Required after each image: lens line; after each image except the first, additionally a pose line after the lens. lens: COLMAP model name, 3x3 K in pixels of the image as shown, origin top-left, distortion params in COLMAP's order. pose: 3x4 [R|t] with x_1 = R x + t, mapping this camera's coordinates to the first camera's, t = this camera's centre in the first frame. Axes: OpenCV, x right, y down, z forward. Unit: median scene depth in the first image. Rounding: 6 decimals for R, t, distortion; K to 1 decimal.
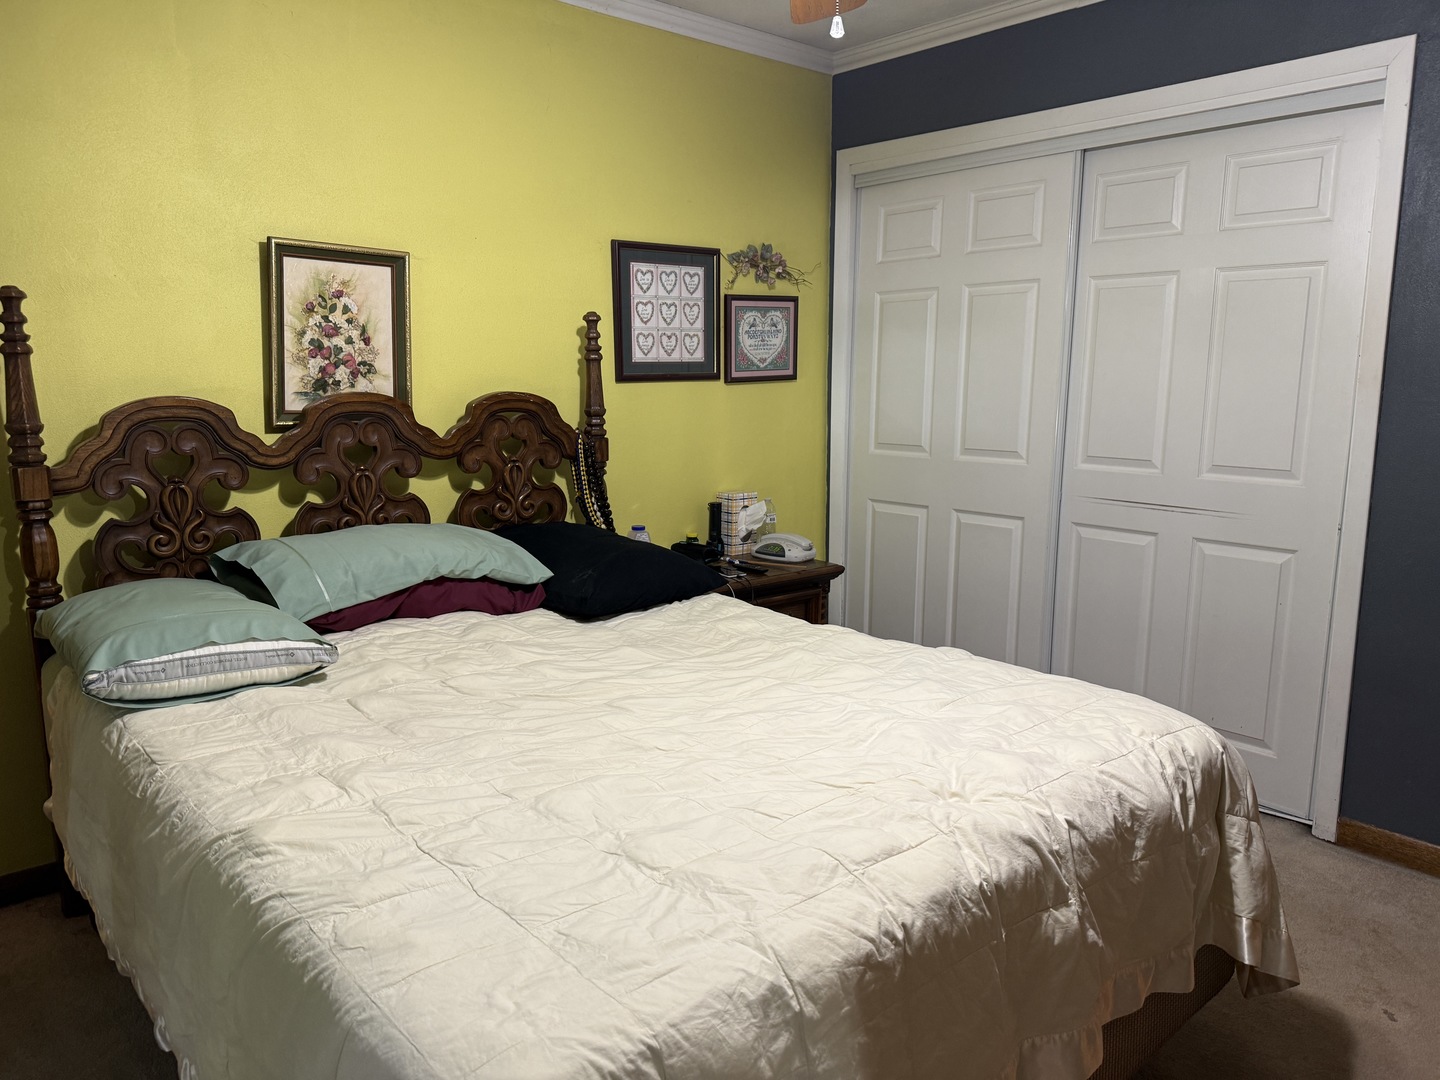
lens RADIAL K [[999.9, 0, 727.4], [0, 999.9, 541.4], [0, 0, 1]] dist [0.073817, -0.116836]
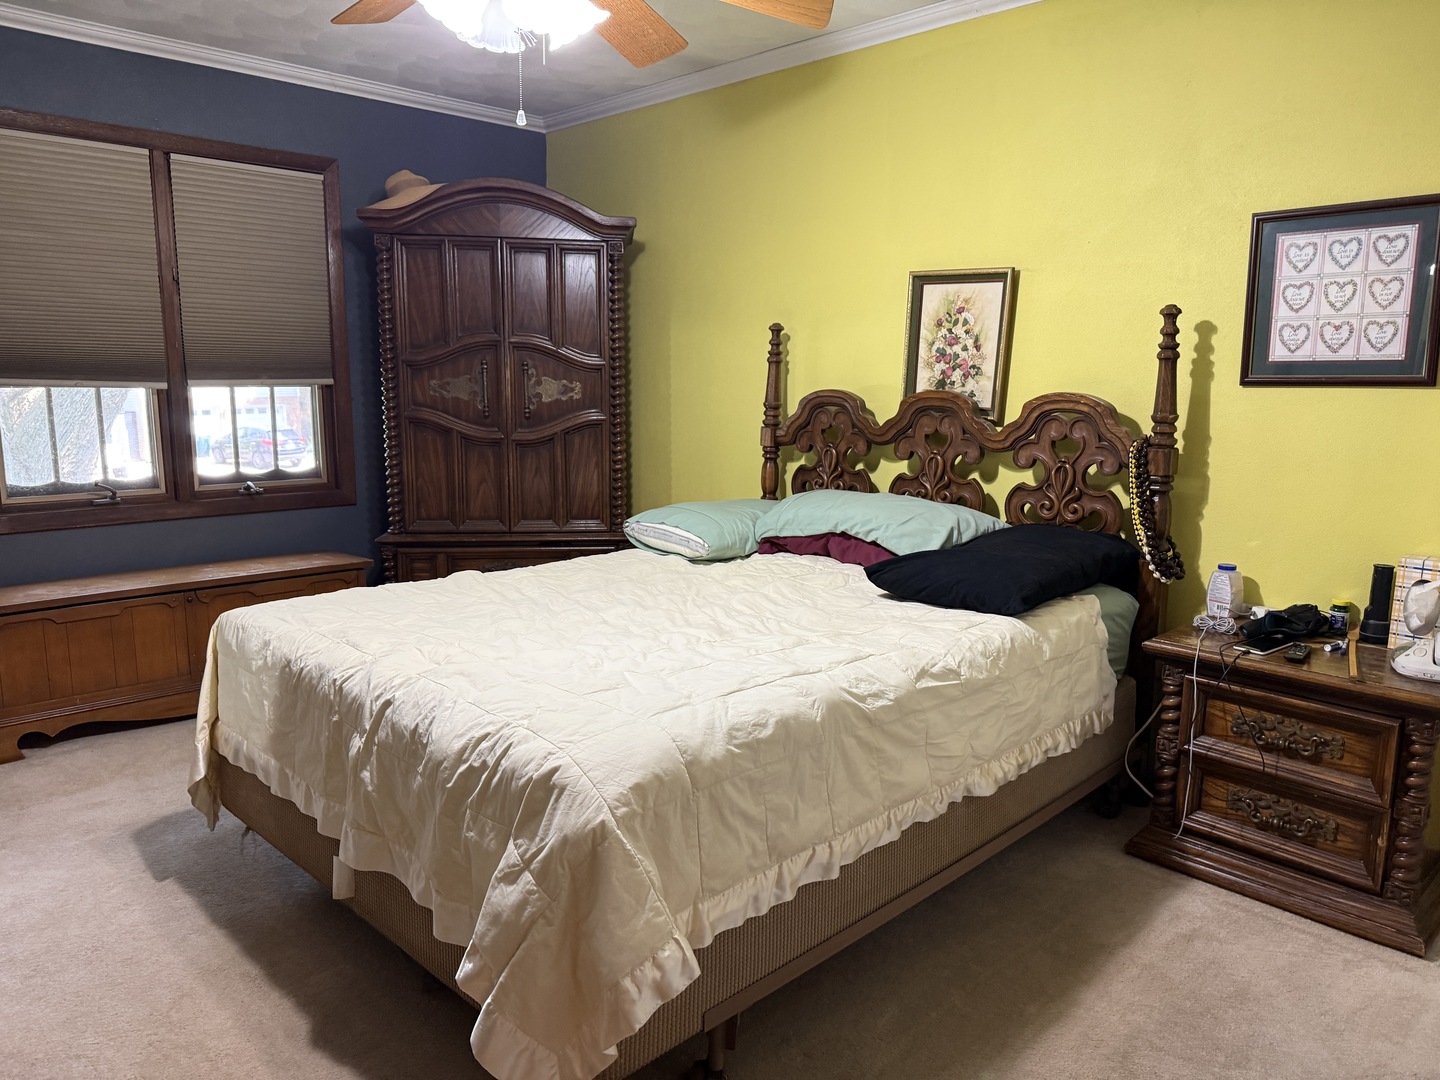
lens RADIAL K [[1001.3, 0, 718.9], [0, 1001.3, 547.1], [0, 0, 1]] dist [0.073734, -0.103713]
pose [[0.080423, 0.159452, -0.983924, 0.808426], [-0.187059, 0.971998, 0.142229, -0.082223], [0.979051, 0.172614, 0.107998, 0.609849]]
